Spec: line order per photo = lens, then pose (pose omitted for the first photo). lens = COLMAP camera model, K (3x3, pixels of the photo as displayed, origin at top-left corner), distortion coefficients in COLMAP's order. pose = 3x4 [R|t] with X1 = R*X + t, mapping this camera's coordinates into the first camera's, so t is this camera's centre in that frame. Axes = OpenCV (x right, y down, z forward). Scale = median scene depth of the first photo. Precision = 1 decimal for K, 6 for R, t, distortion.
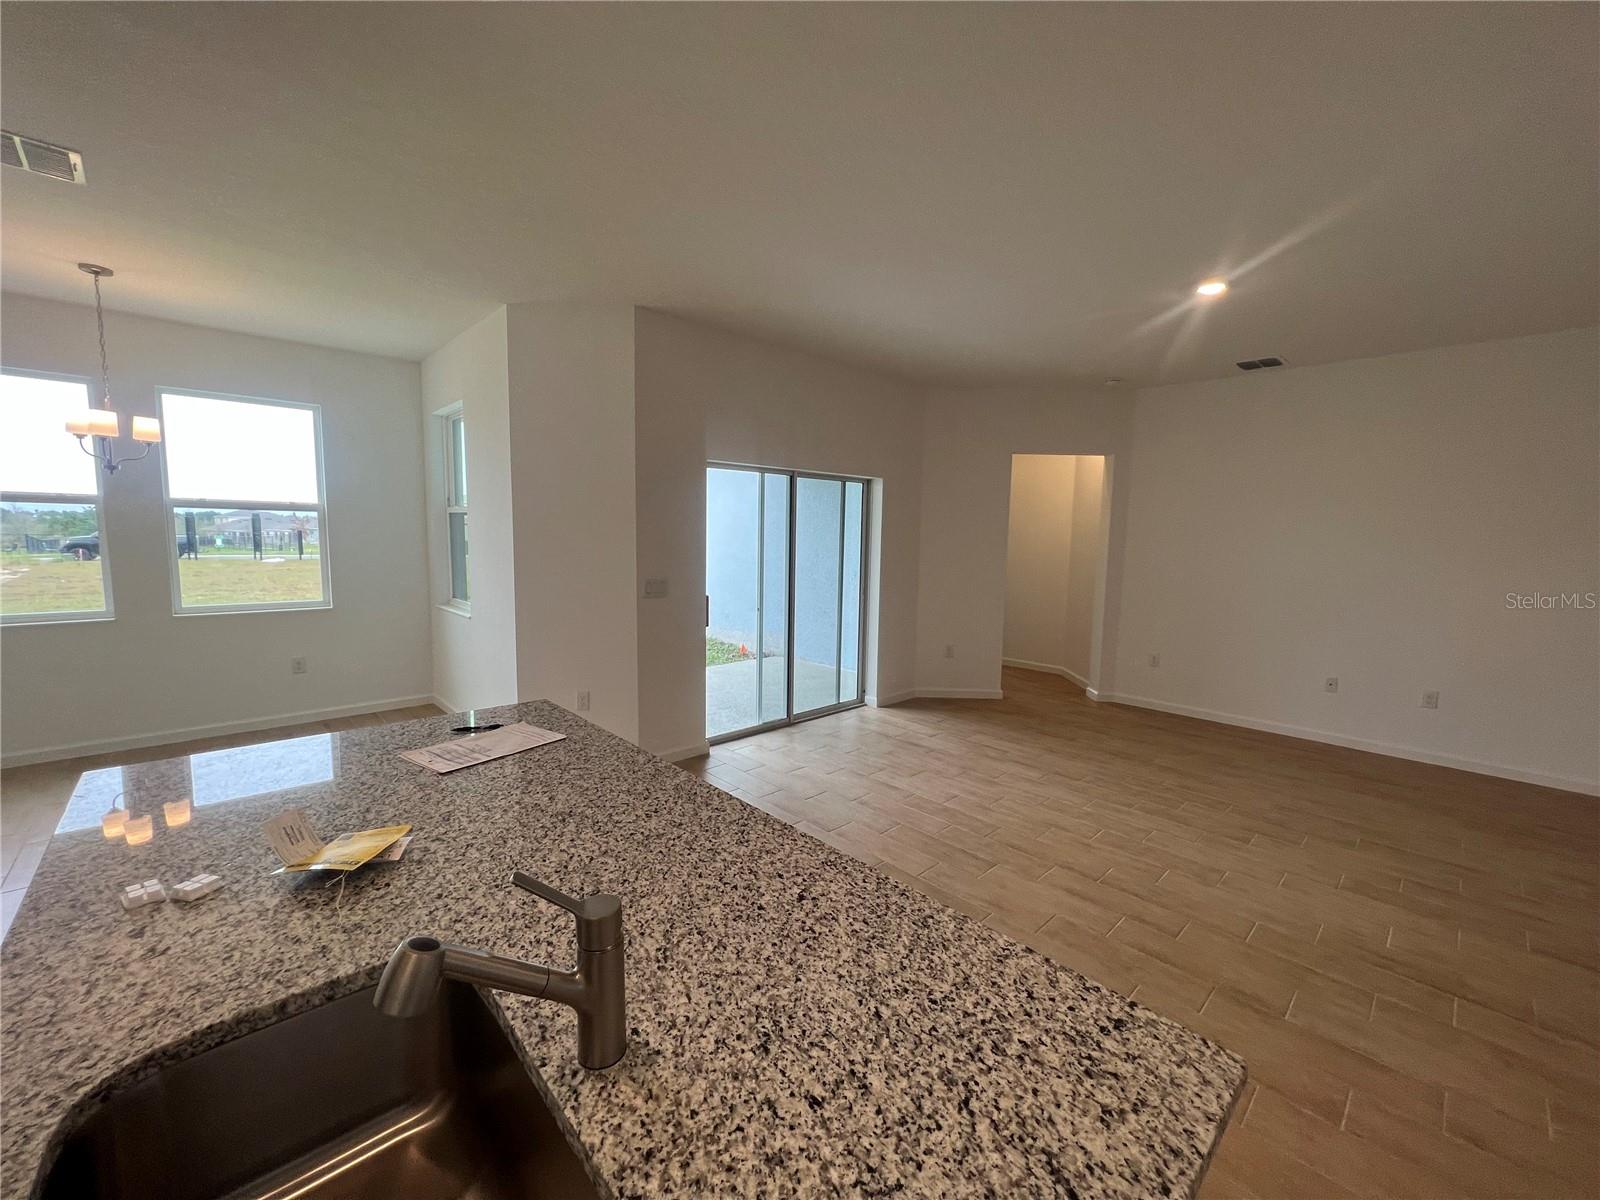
lens RADIAL K [[638.6, 0, 800.0], [0, 638.6, 600.0], [0, 0, 1]] dist [-0.000752, -0.000014]
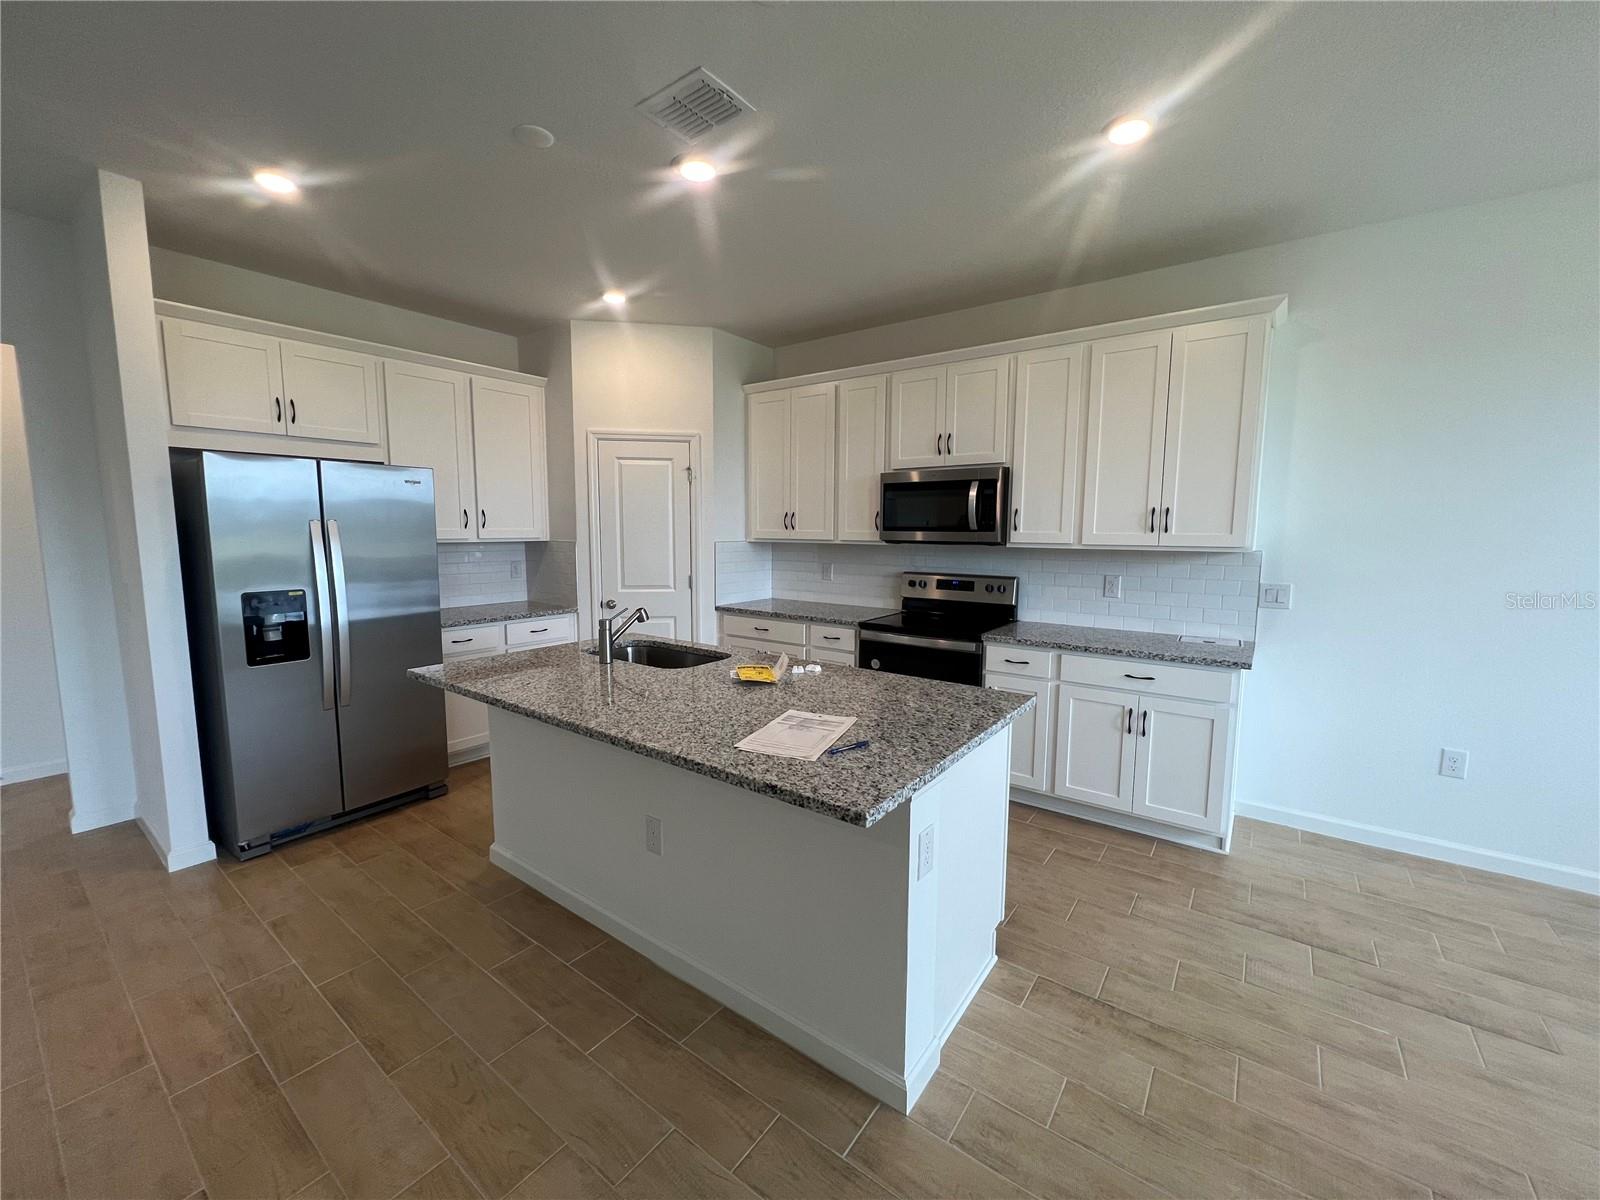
lens RADIAL K [[638.6, 0, 800.0], [0, 638.6, 600.0], [0, 0, 1]] dist [-0.000752, -0.000014]
pose [[-0.984469, -0.010015, -0.175271, -0.317468], [-0.046376, 0.977743, 0.204616, -0.179066], [0.169321, 0.209566, -0.963023, 1.941606]]
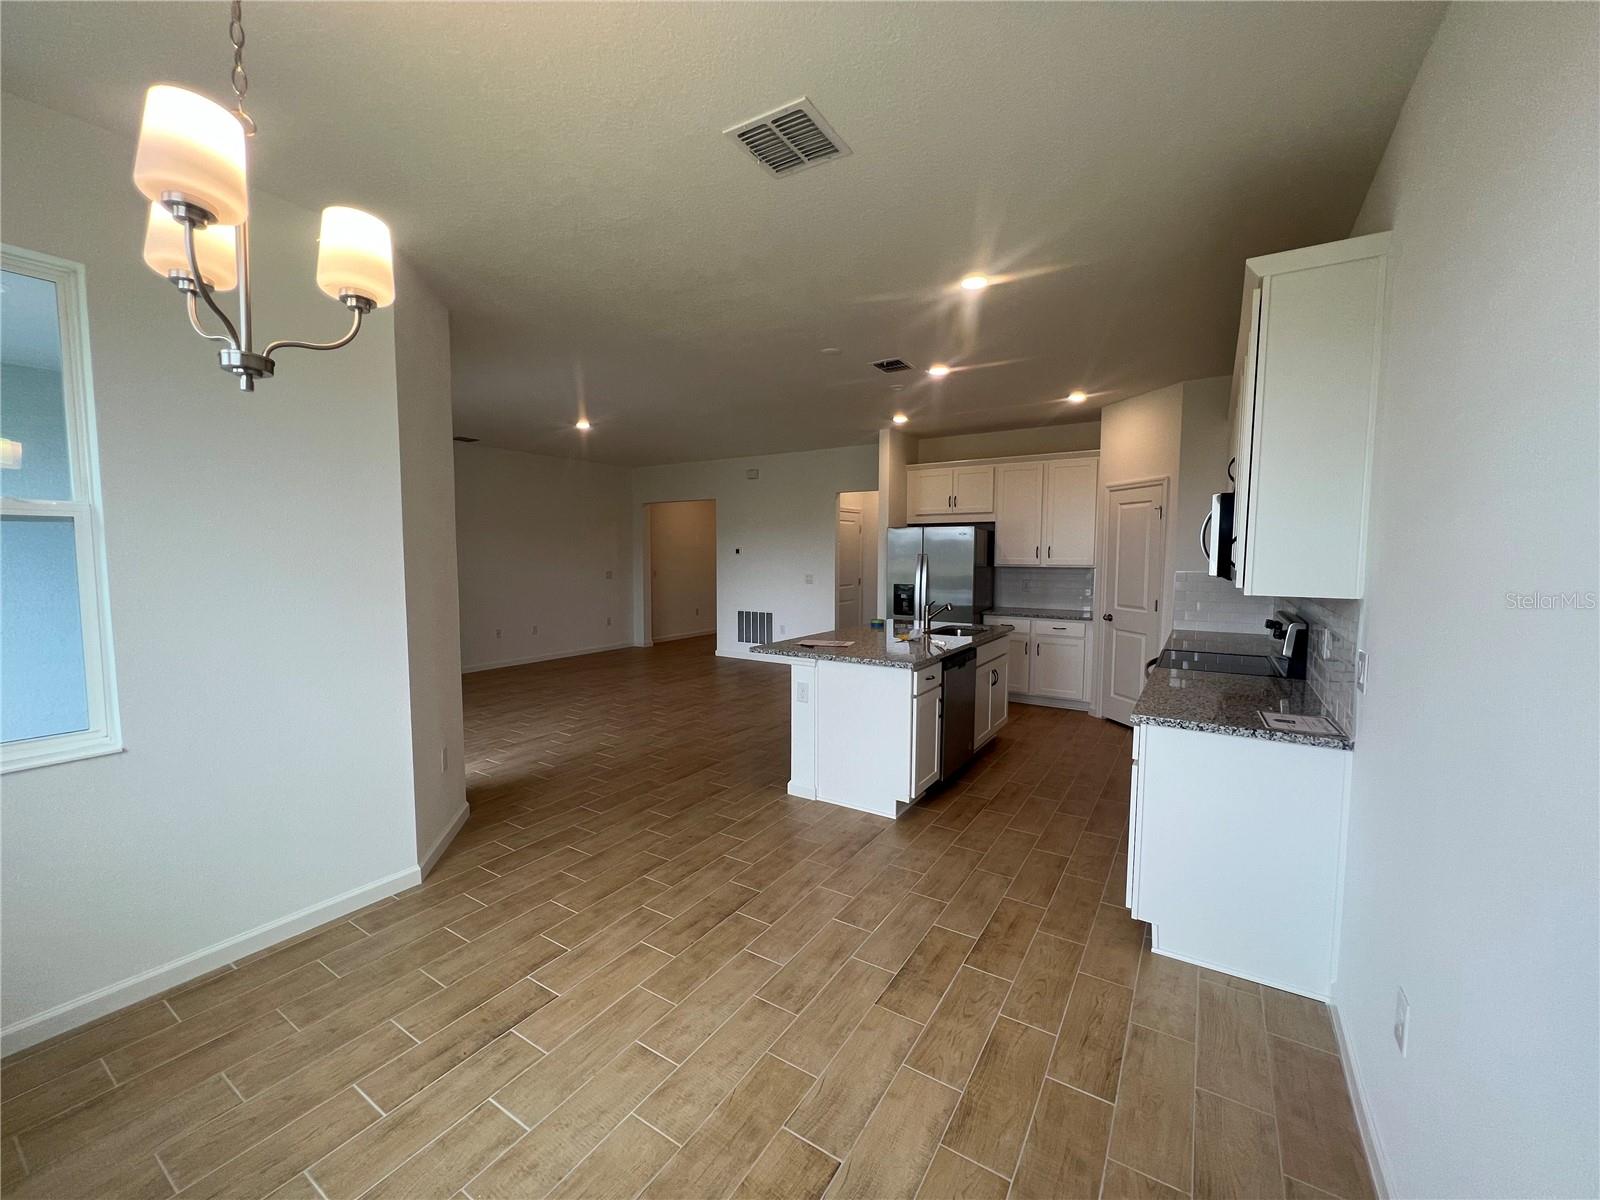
lens RADIAL K [[638.6, 0, 800.0], [0, 638.6, 600.0], [0, 0, 1]] dist [-0.000752, -0.000014]
pose [[-0.244734, -0.100936, 0.964322, -2.777936], [0.090277, 0.987874, 0.126313, -0.251880], [-0.965378, 0.117969, -0.232654, 1.652429]]
